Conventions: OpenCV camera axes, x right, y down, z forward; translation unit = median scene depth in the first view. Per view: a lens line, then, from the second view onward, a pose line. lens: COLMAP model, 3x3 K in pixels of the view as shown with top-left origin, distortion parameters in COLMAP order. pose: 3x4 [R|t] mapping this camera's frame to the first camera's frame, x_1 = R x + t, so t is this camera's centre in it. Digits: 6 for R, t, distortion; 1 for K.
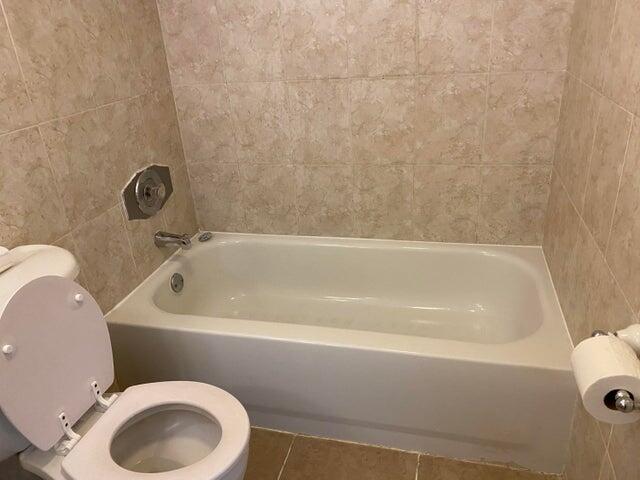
lens RADIAL K [[491.0, 0, 320.2], [0, 491.0, 236.1], [0, 0, 1]] dist [0.048769, -0.076891]
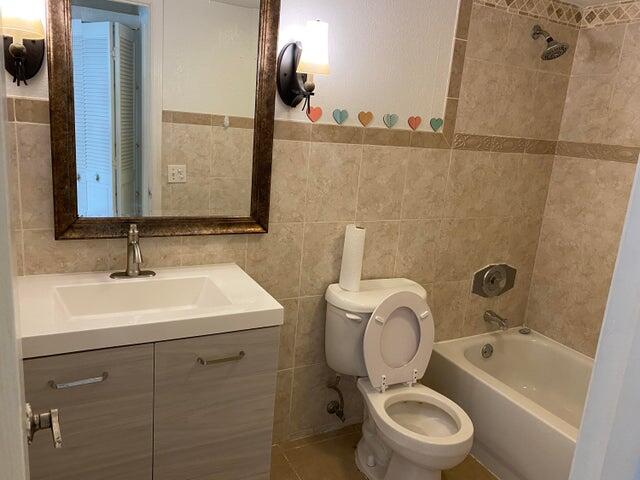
lens RADIAL K [[491.0, 0, 321.3], [0, 491.0, 240.0], [0, 0, 1]] dist [0.048769, -0.076891]
pose [[0.672000, 0.287582, -0.682431, 0.235862], [-0.414859, 0.909536, -0.025232, 0.042605], [0.613439, 0.300069, 0.730514, -0.342505]]
